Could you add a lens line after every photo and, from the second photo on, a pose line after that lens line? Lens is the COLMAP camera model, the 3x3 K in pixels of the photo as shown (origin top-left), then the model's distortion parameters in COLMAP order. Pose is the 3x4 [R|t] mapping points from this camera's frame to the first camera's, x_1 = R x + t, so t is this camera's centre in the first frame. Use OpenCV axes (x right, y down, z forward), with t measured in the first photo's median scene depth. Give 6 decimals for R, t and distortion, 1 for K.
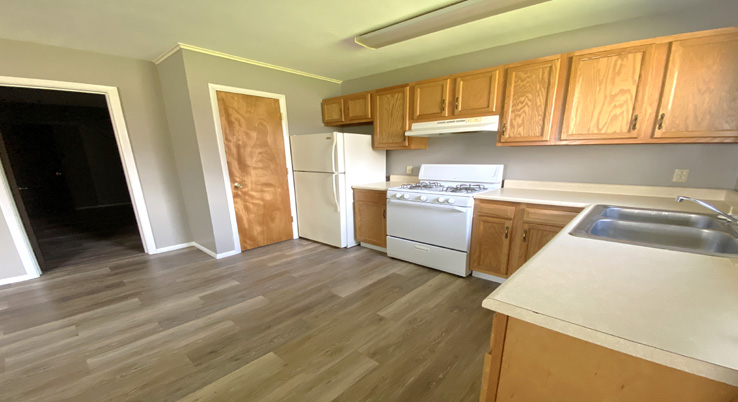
lens RADIAL K [[287.6, 0, 369.0], [0, 287.6, 201.0], [0, 0, 1]] dist [-0.001292, -0.000229]
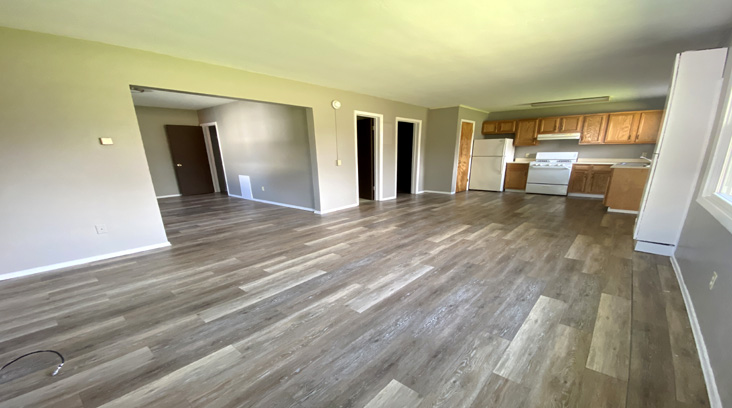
lens RADIAL K [[308.5, 0, 366.0], [0, 308.5, 204.0], [0, 0, 1]] dist [0.000089, -0.000029]
pose [[0.999759, -0.010084, 0.019489, -1.487742], [0.009748, 0.999803, 0.017261, 0.271966], [-0.019659, -0.017067, 0.999661, -1.703509]]
